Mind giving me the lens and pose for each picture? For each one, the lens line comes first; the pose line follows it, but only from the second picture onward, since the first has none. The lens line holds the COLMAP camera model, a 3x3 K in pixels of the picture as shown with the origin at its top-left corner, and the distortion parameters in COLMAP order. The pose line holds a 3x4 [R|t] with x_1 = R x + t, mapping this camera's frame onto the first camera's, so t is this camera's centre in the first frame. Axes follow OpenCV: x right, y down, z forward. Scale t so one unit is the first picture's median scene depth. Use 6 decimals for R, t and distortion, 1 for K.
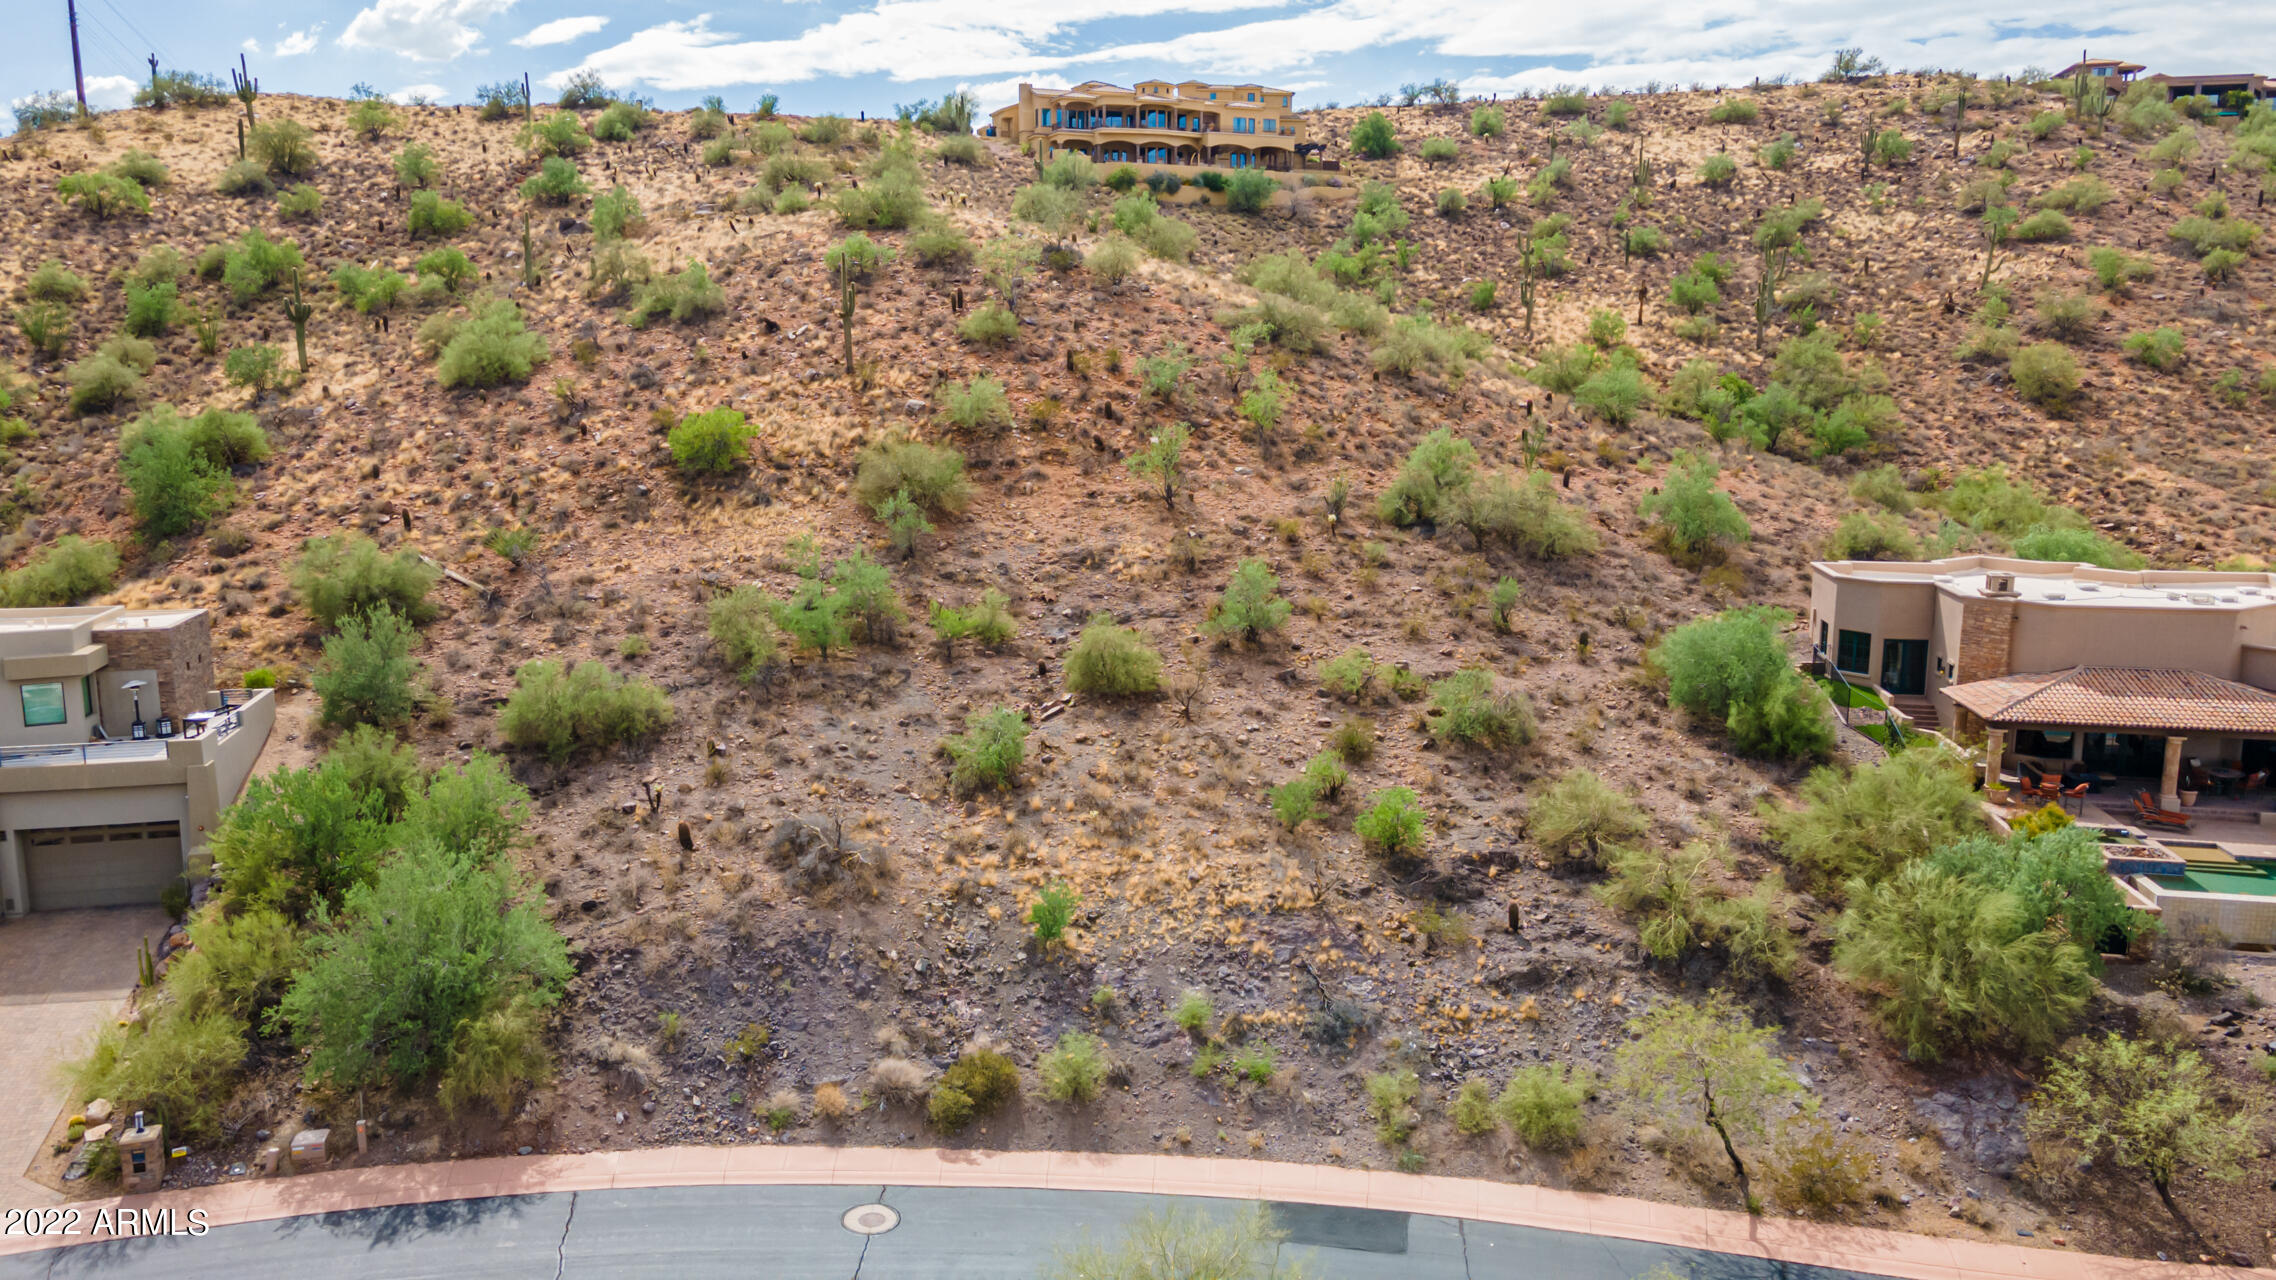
lens RADIAL K [[1684.2, 0, 1138.0], [0, 1684.2, 640.0], [0, 0, 1]] dist [-0.005463, 0.079304]
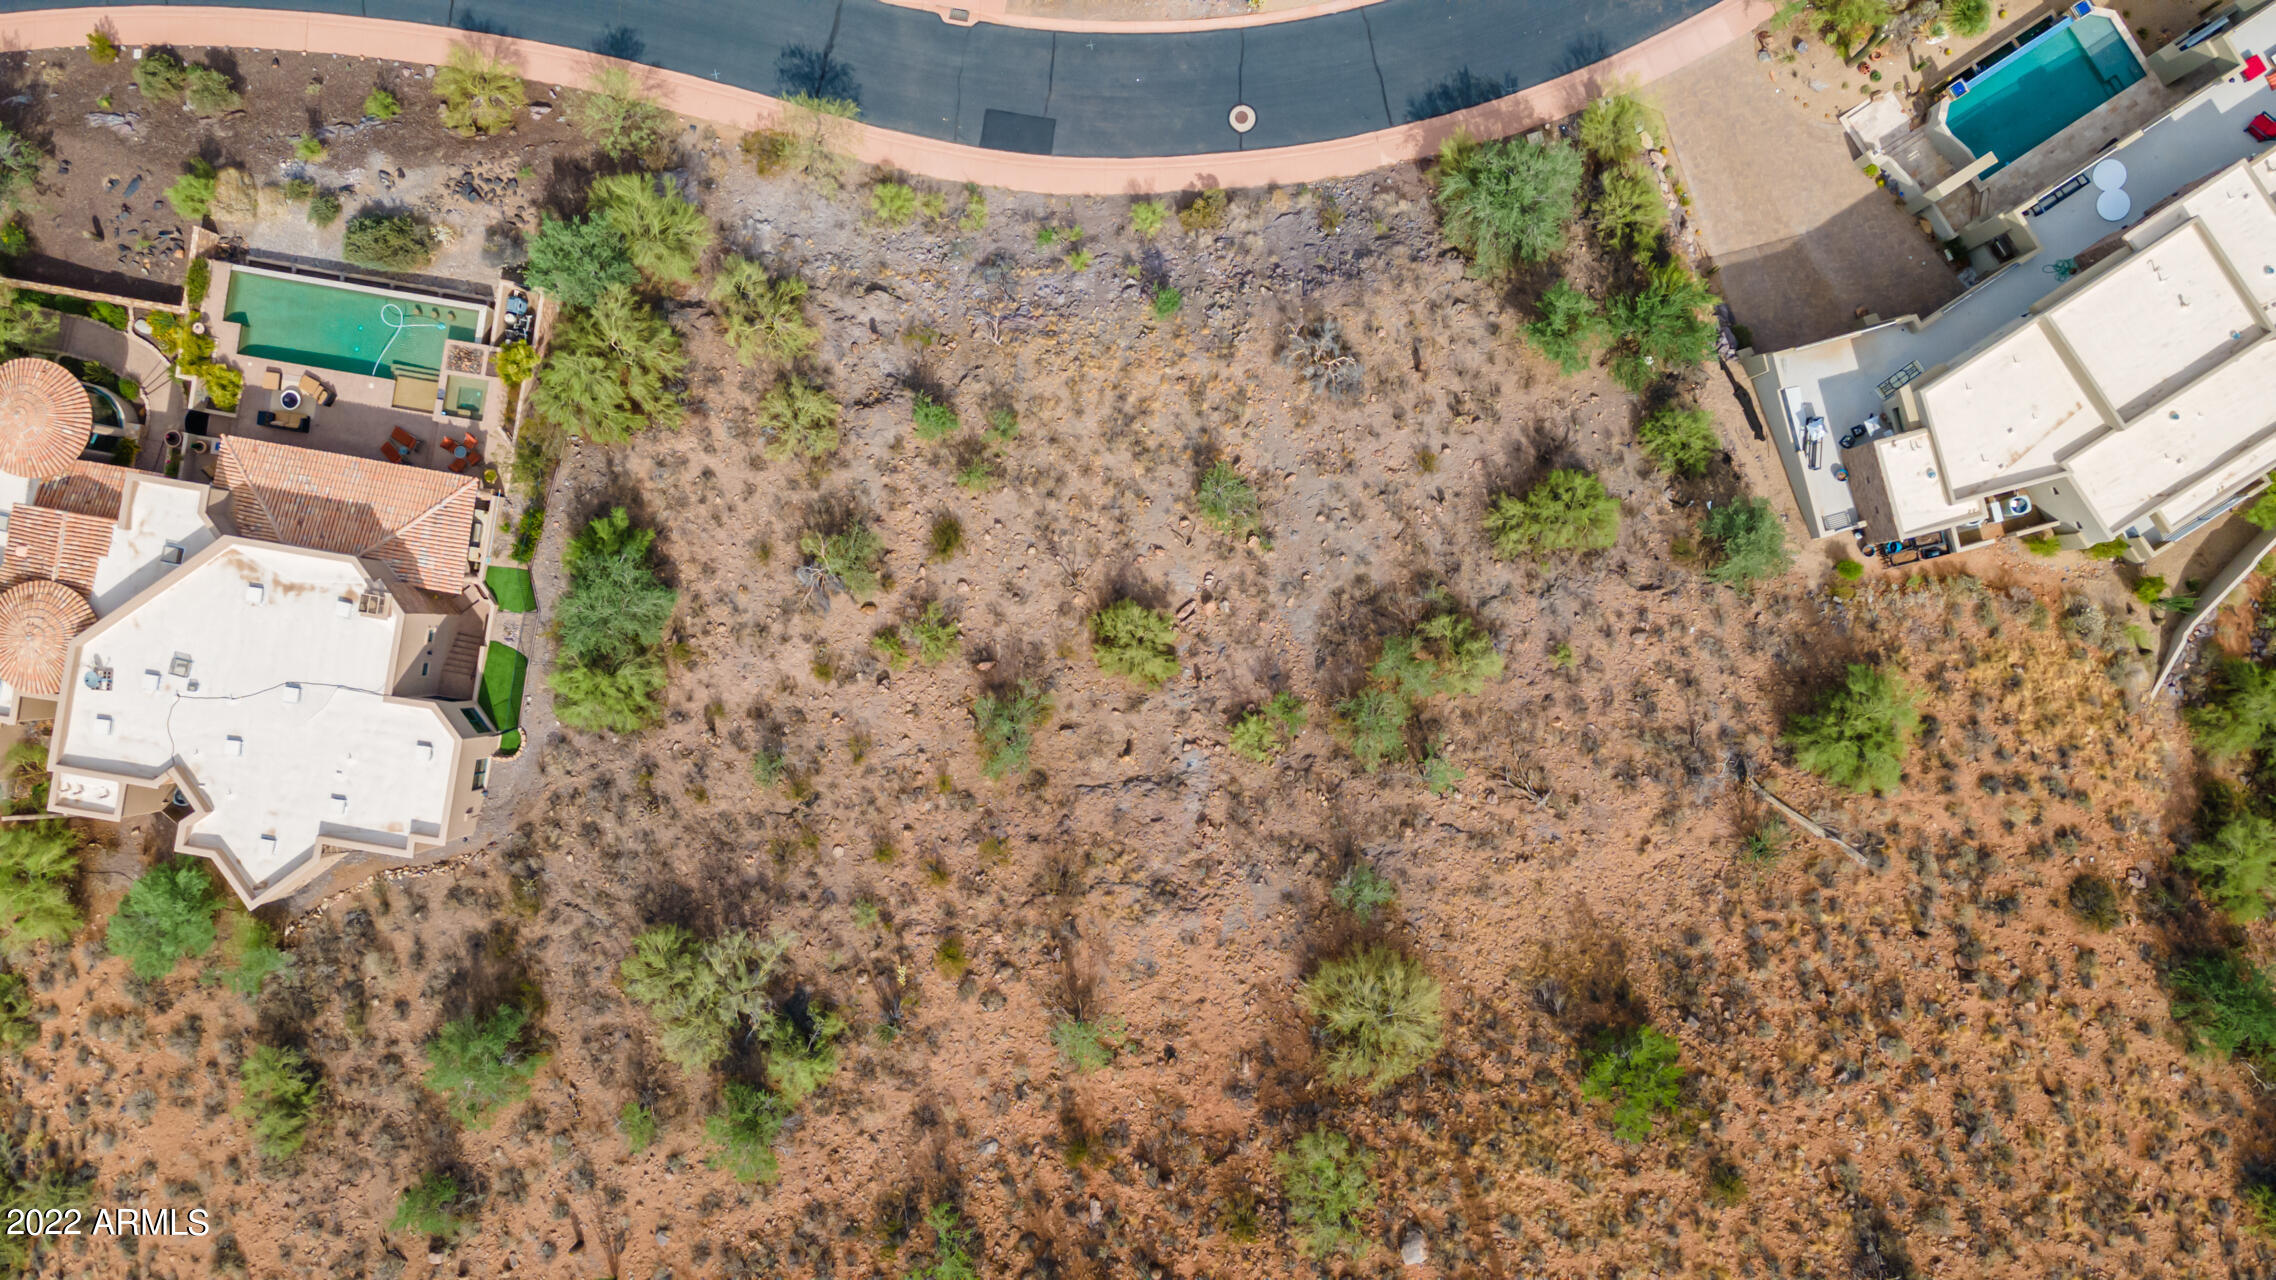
lens RADIAL K [[1684.2, 0, 1138.0], [0, 1684.2, 640.0], [0, 0, 1]] dist [-0.005463, 0.079304]
pose [[-0.999608, 0.015238, 0.023477, -0.055404], [0.021108, -0.140383, 0.989872, -1.425170], [0.018379, 0.989980, 0.140006, 1.065015]]
